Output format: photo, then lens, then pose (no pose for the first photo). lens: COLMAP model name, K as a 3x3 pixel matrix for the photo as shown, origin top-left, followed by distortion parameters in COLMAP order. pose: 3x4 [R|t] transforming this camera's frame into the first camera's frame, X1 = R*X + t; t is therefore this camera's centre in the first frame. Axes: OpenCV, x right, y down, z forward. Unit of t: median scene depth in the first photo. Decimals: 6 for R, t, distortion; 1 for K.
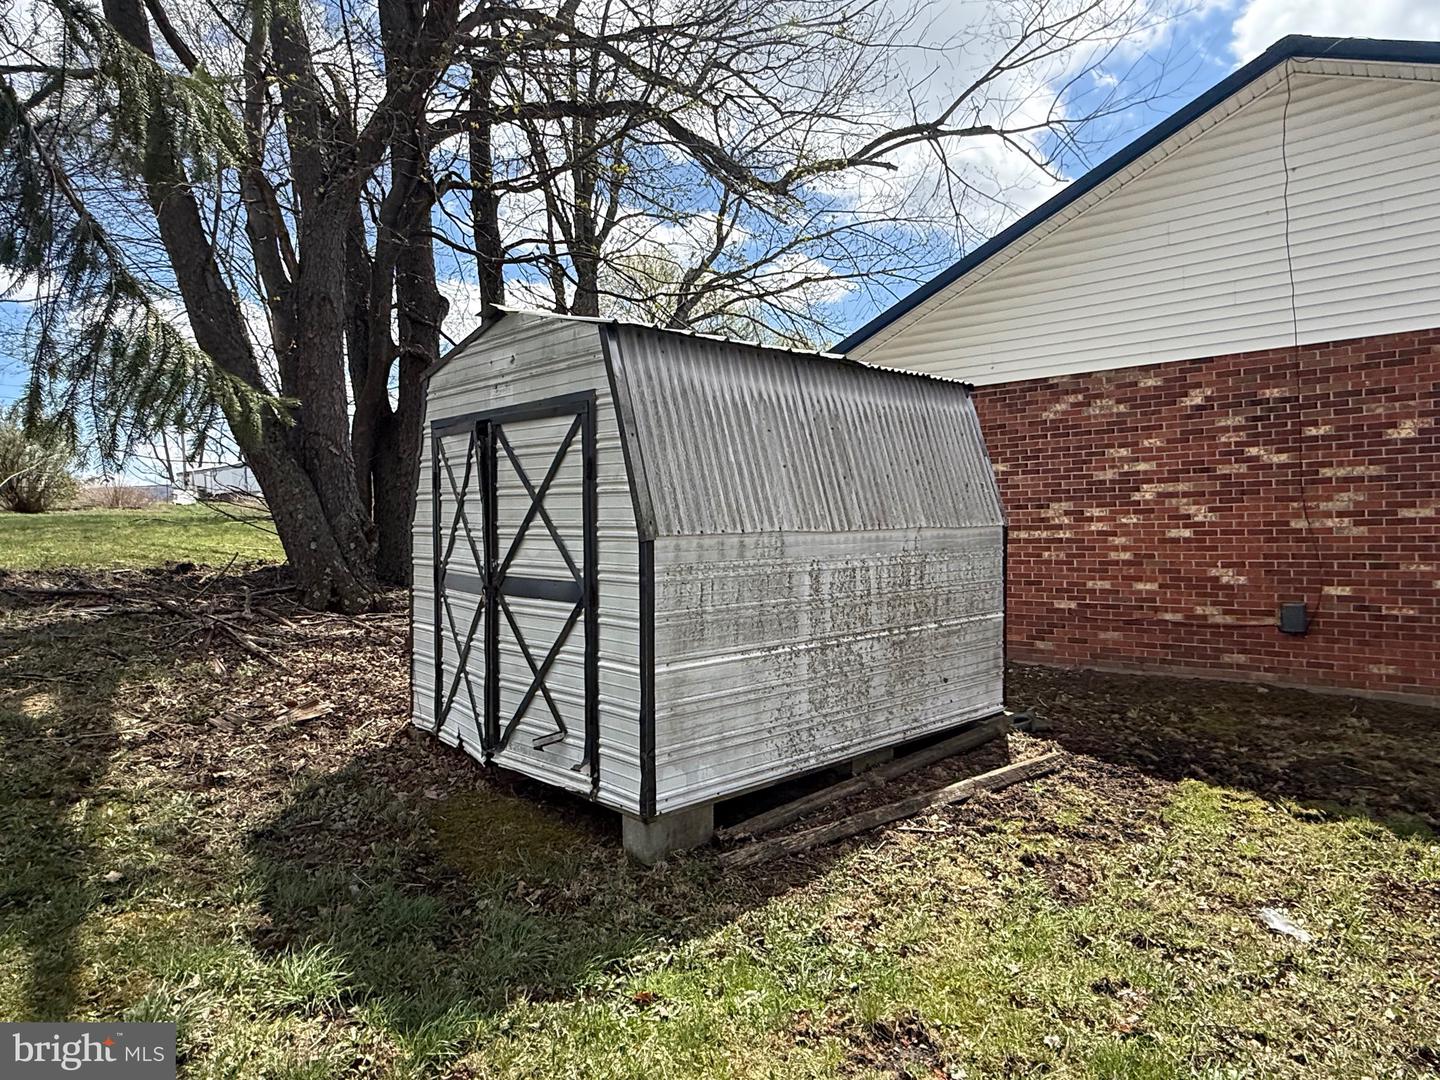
lens RADIAL K [[888.8, 0, 721.3], [0, 888.8, 537.1], [0, 0, 1]] dist [0.000144, 0.000163]
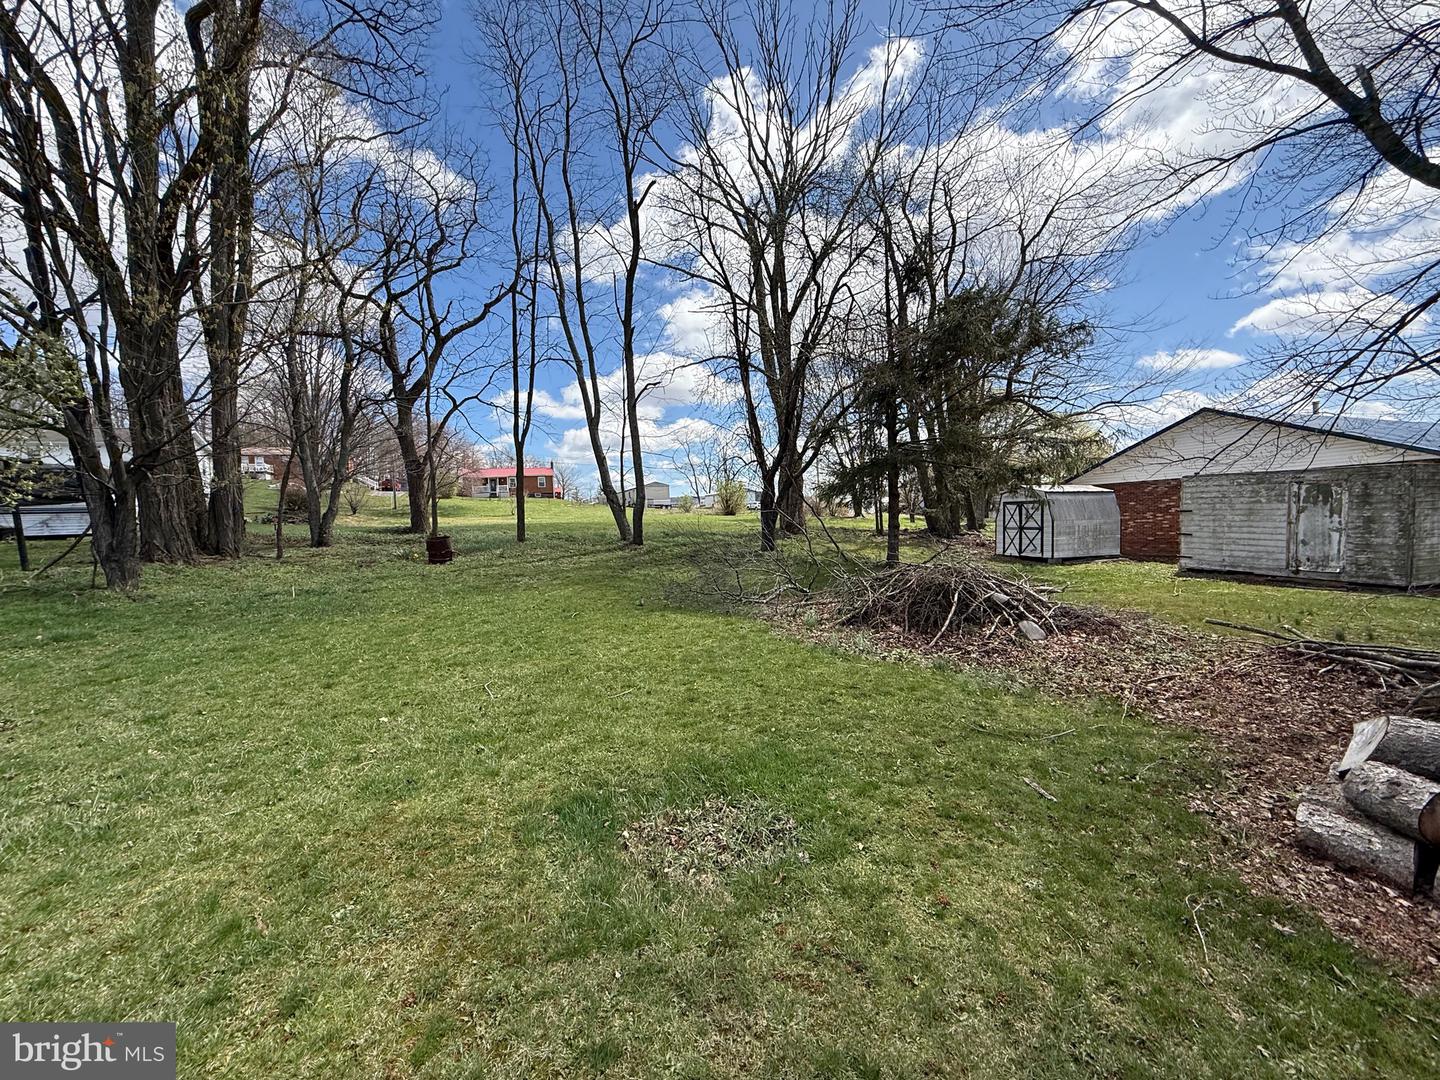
lens RADIAL K [[571.8, 0, 712.9], [0, 571.8, 540.9], [0, 0, 1]] dist [0.000609, -0.000876]
pose [[0.906219, 0.009614, -0.422699, -0.556169], [0.000748, 0.999703, 0.024341, 0.044876], [0.422807, -0.022374, 0.905943, -3.950866]]
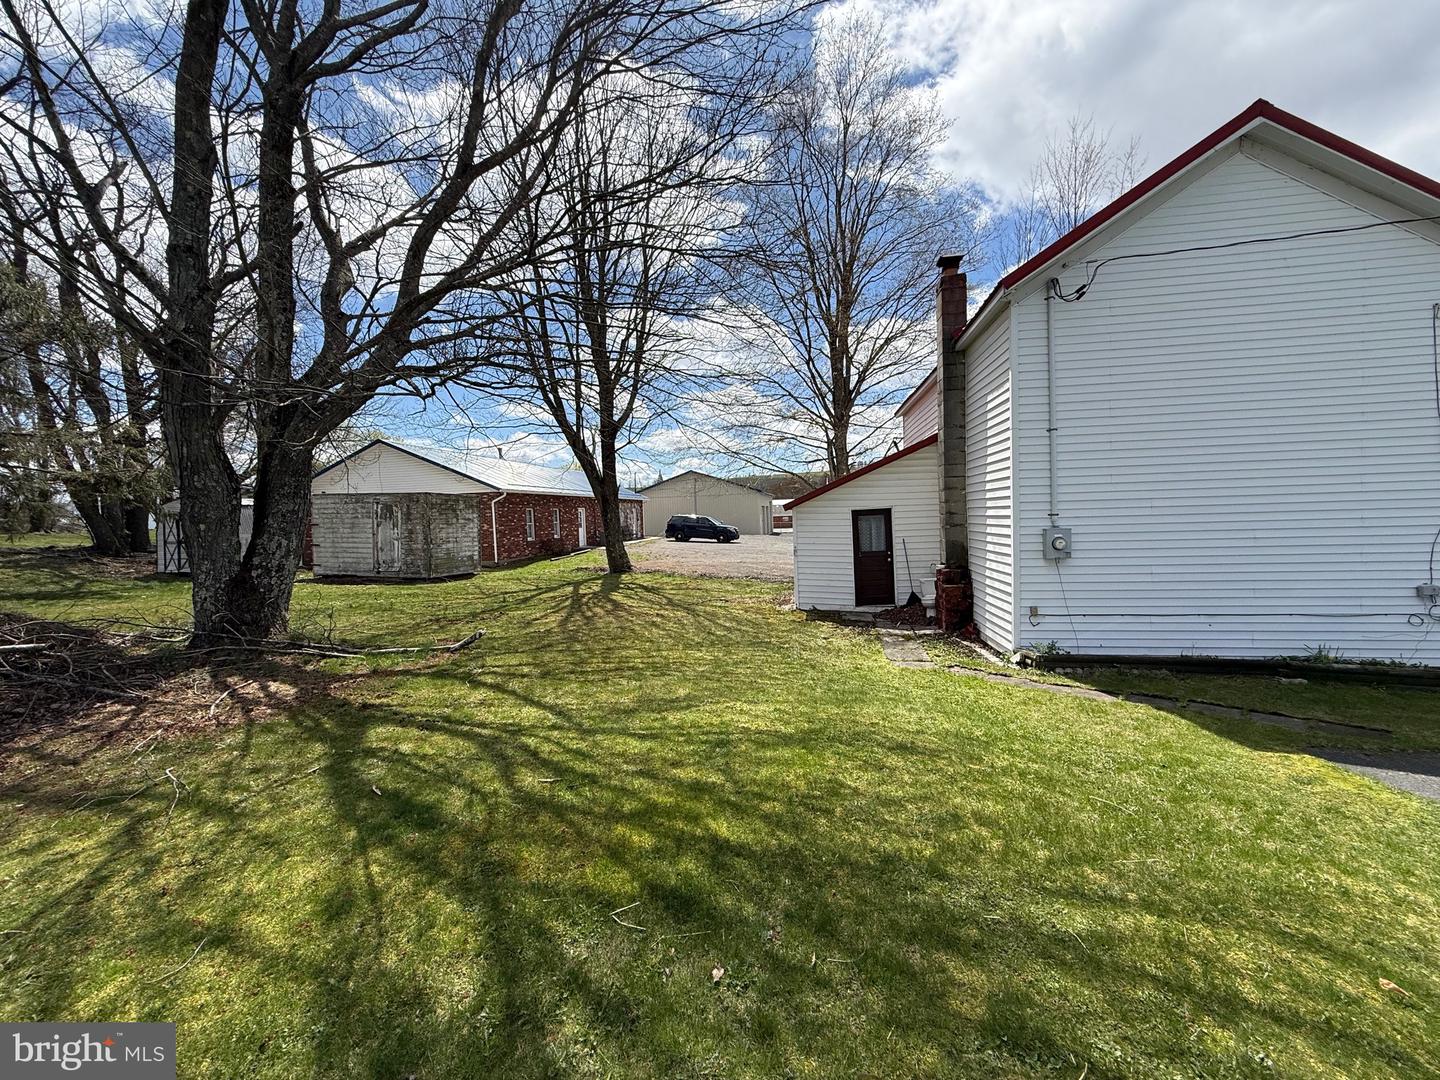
lens RADIAL K [[571.8, 0, 716.3], [0, 571.8, 544.3], [0, 0, 1]] dist [0.000609, -0.000876]
pose [[0.858467, -0.014672, 0.512659, 0.926245], [0.015213, 0.999879, 0.003141, 0.115893], [-0.512643, 0.005103, 0.858587, -4.404791]]
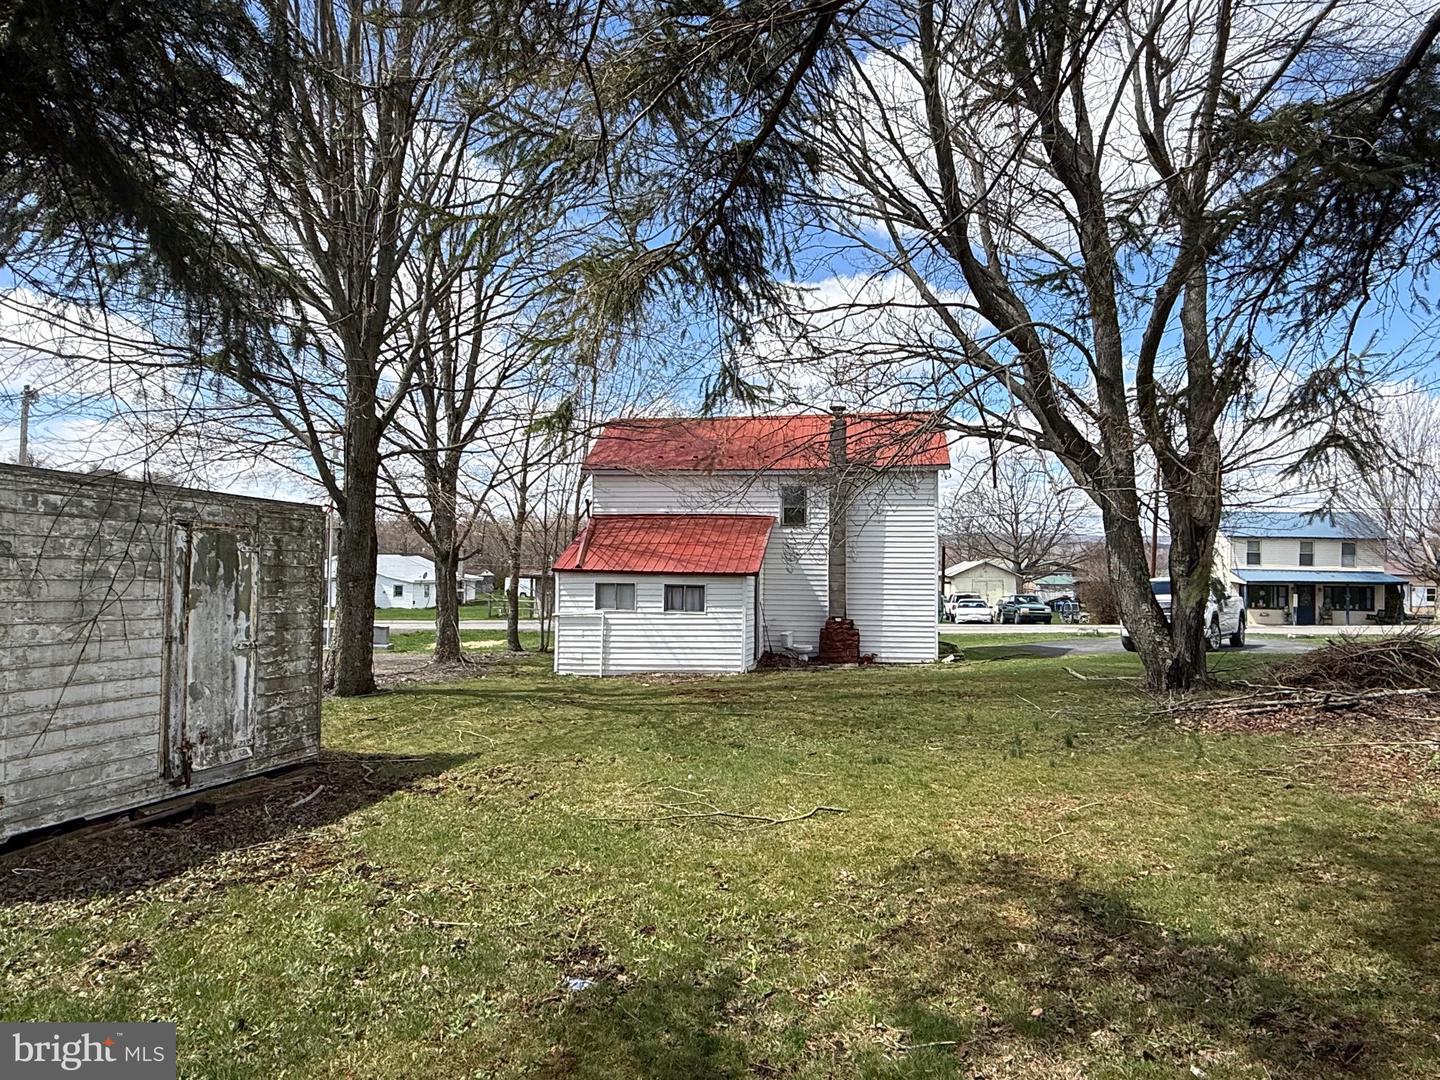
lens RADIAL K [[899.7, 0, 722.3], [0, 899.7, 529.5], [0, 0, 1]] dist [0.003197, -0.000523]
pose [[-0.529802, 0.057003, 0.846203, -0.986471], [0.035291, 0.998356, -0.045158, -0.063754], [-0.847387, 0.005938, -0.530943, 0.068405]]
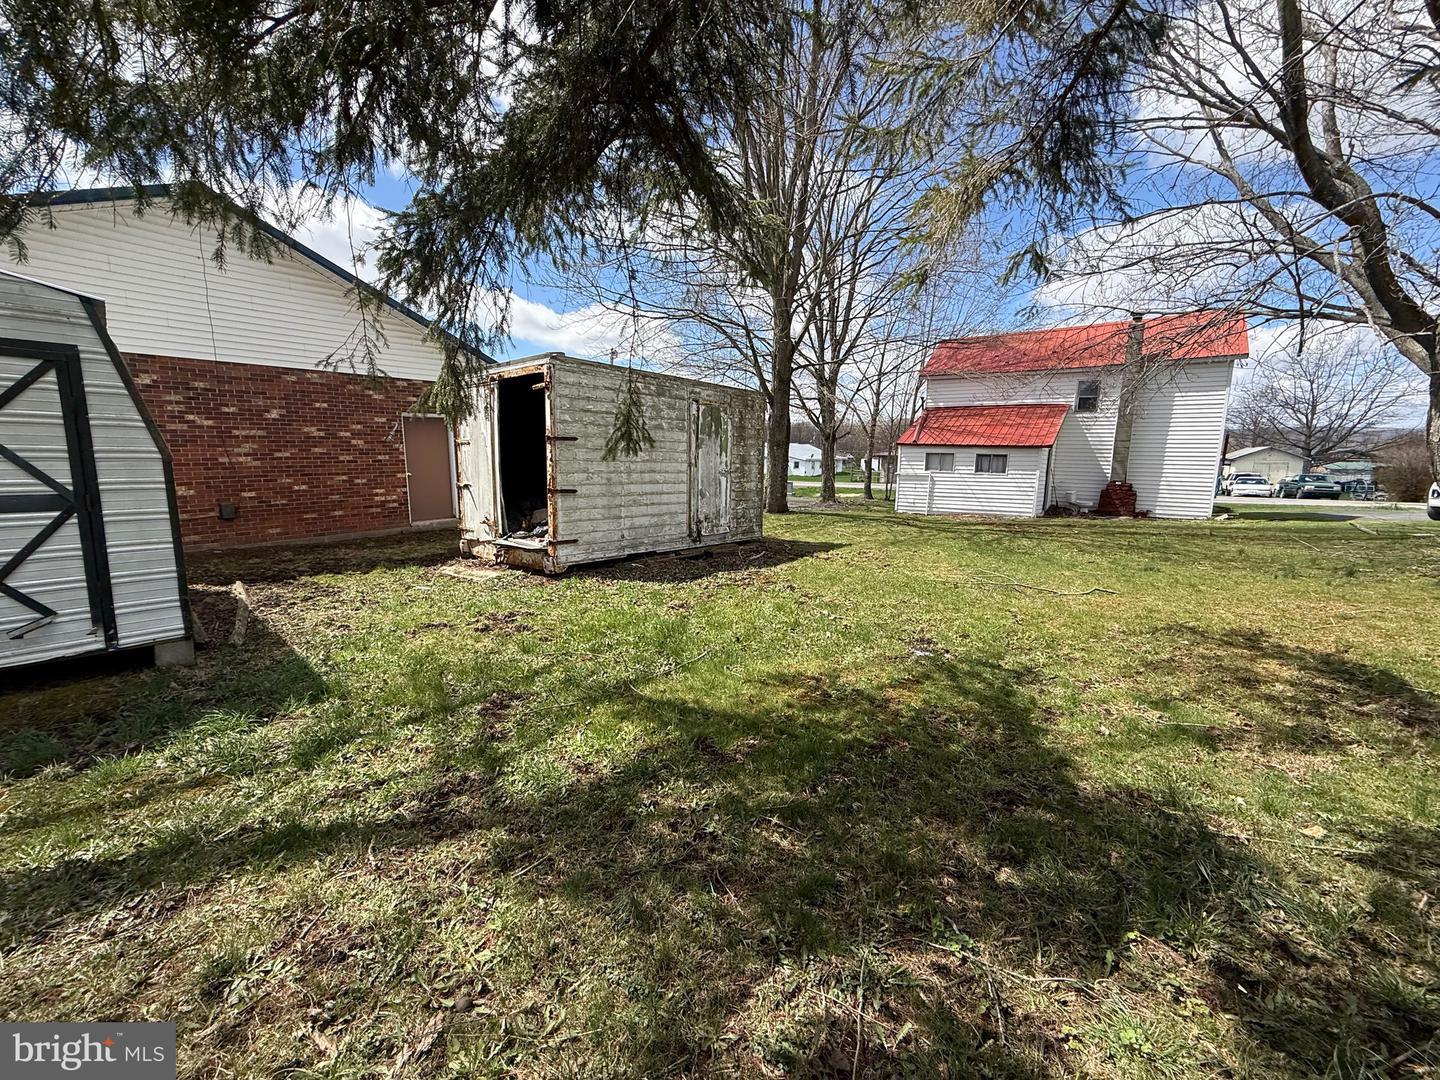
lens RADIAL K [[571.8, 0, 719.9], [0, 571.8, 539.0], [0, 0, 1]] dist [0.000609, -0.000876]
pose [[-0.082721, -0.127719, 0.988355, -1.004188], [0.022222, 0.991271, 0.129956, 0.027298], [-0.996325, 0.032713, -0.079161, 0.112099]]
